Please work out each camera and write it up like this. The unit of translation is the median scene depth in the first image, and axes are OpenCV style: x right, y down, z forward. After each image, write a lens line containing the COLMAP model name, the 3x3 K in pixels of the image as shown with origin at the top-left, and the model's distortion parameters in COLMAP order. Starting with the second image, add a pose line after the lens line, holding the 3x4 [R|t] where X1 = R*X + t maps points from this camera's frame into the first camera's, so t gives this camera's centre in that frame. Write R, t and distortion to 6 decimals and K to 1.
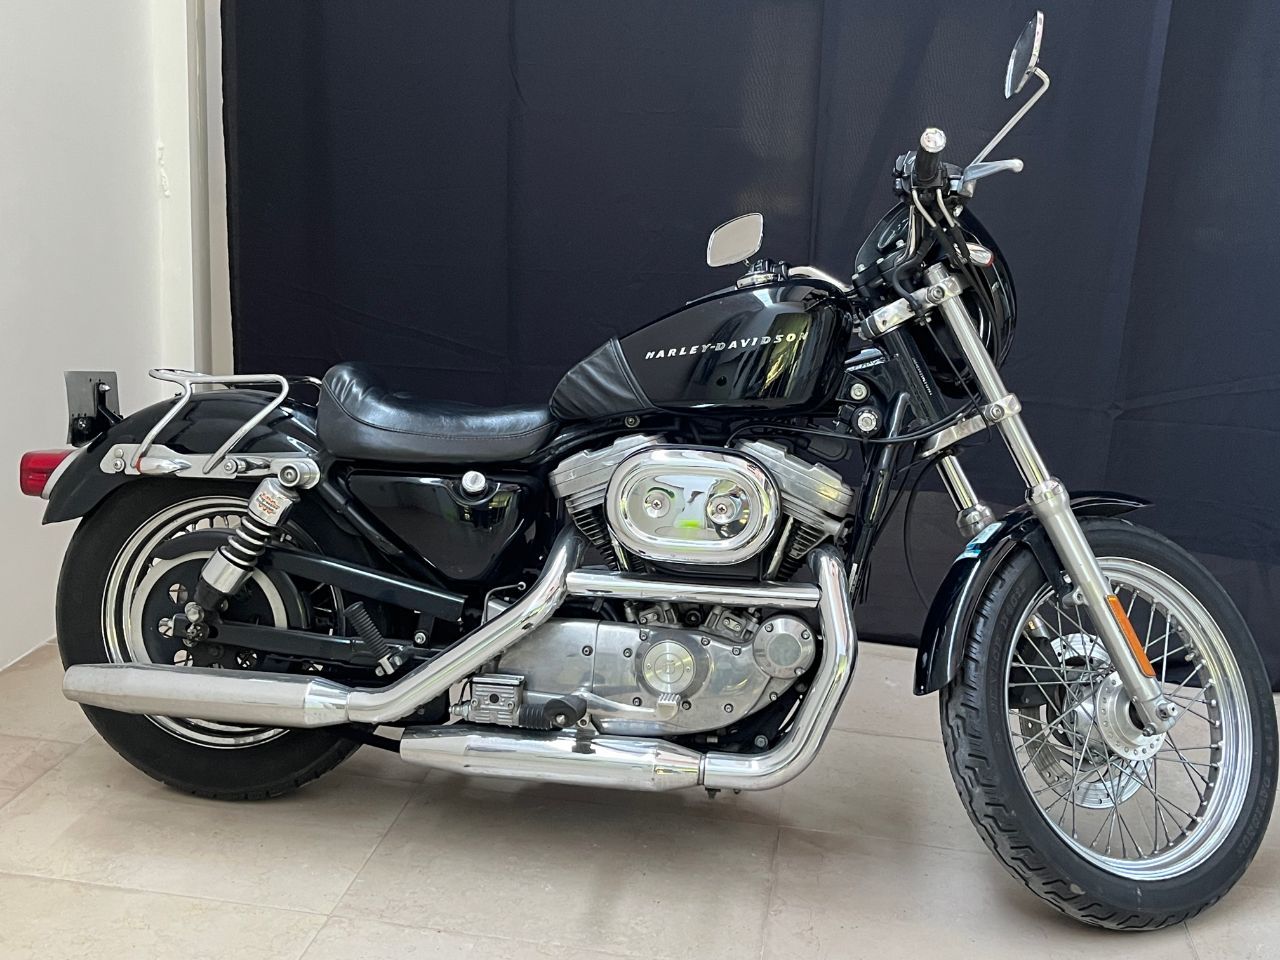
lens RADIAL K [[1459.3, 0, 638.8], [0, 1459.3, 501.3], [0, 0, 1]] dist [0.072679, -0.188054]
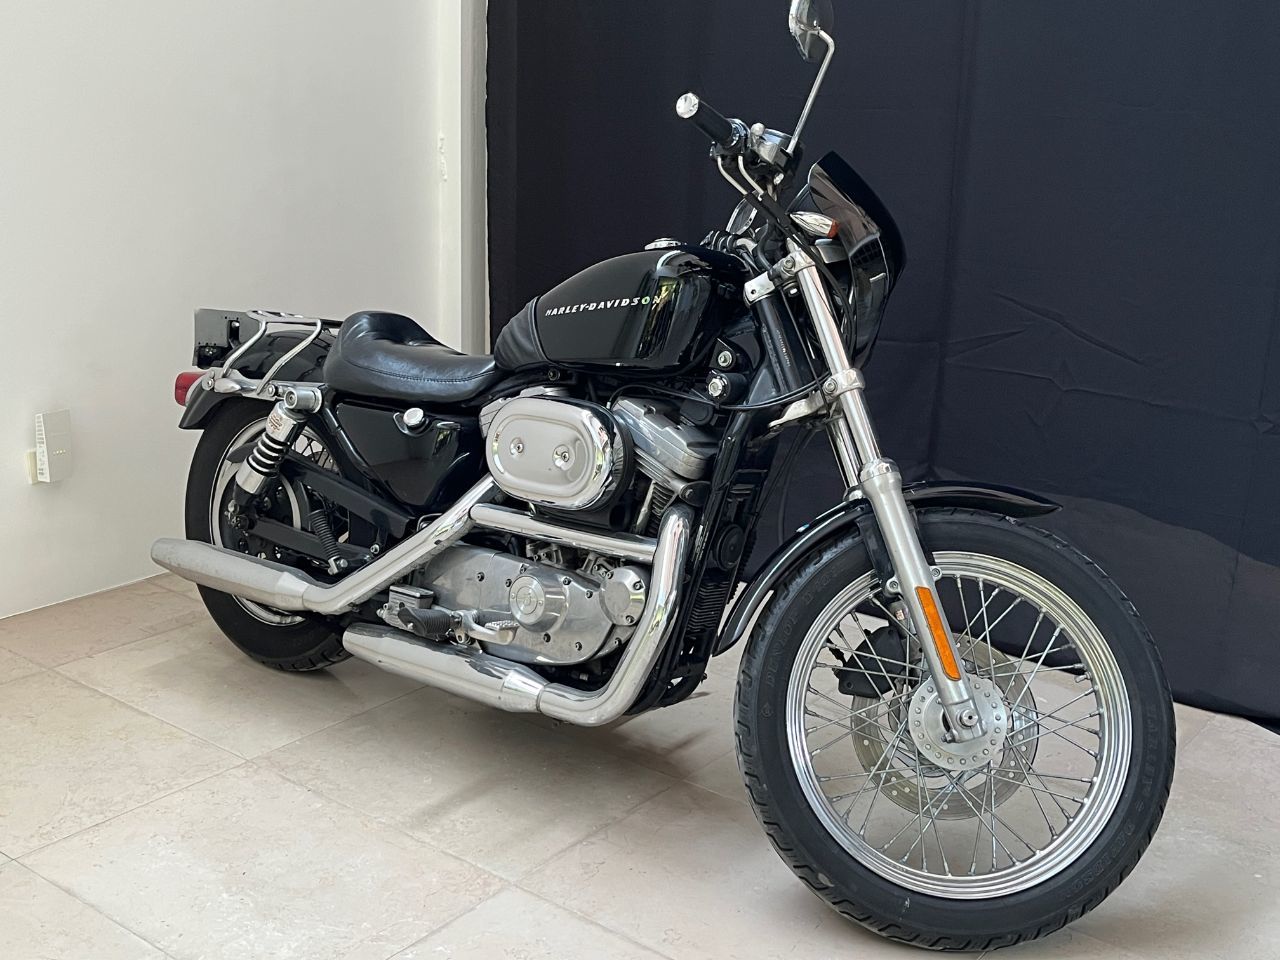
lens RADIAL K [[1459.3, 0, 638.8], [0, 1459.3, 501.3], [0, 0, 1]] dist [0.072679, -0.188054]
pose [[0.872363, 0.105852, -0.477261, 0.590665], [-0.109248, 0.993798, 0.020725, 0.009308], [0.476495, 0.034060, 0.878517, 0.080552]]
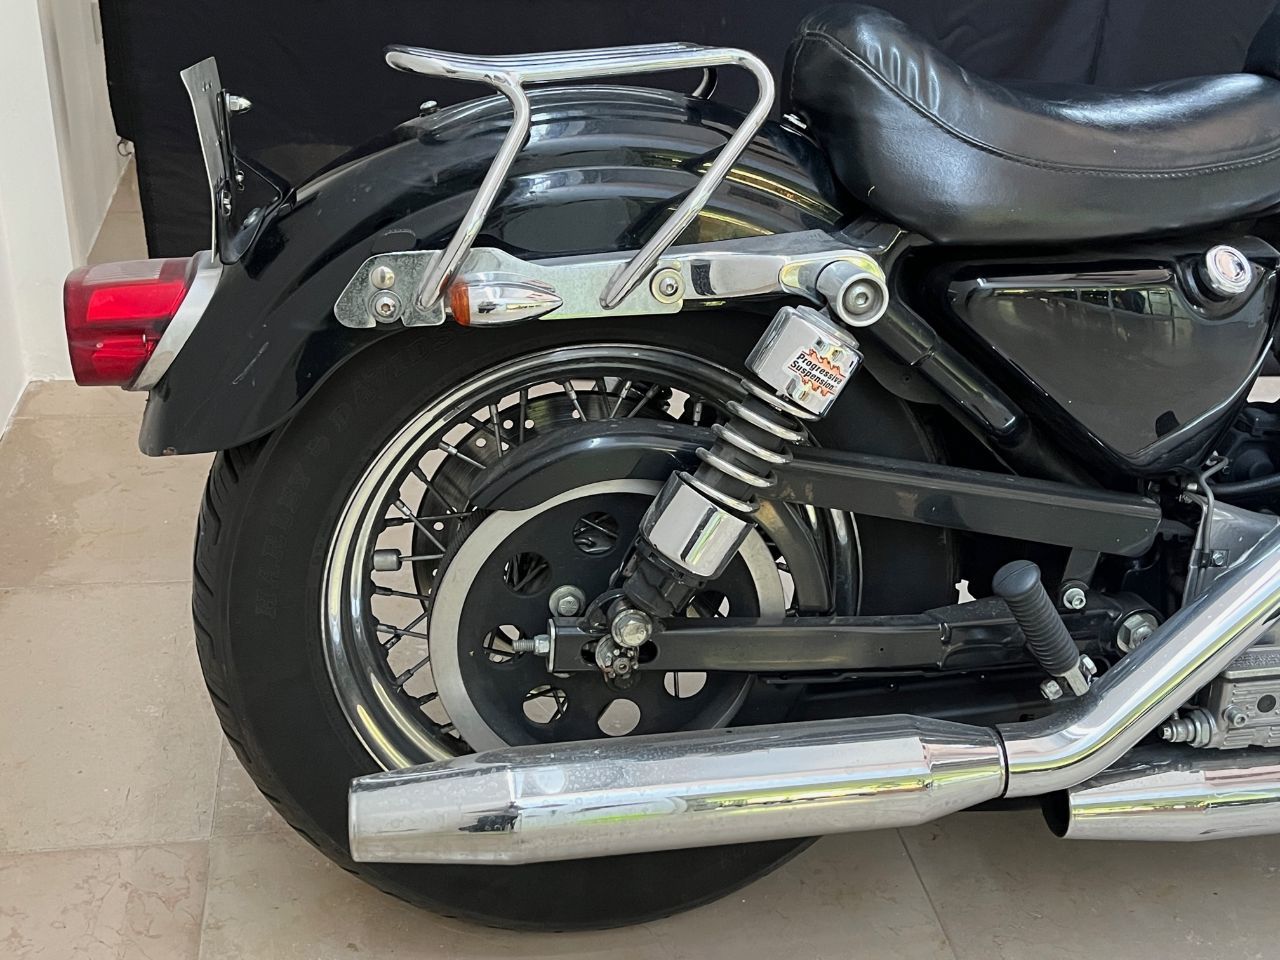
lens RADIAL K [[1459.3, 0, 638.8], [0, 1459.3, 501.3], [0, 0, 1]] dist [0.072679, -0.188054]
pose [[0.952928, -0.141203, 0.268309, -0.421795], [0.078574, 0.969712, 0.231266, -0.063693], [-0.292838, -0.199297, 0.935161, 0.600050]]
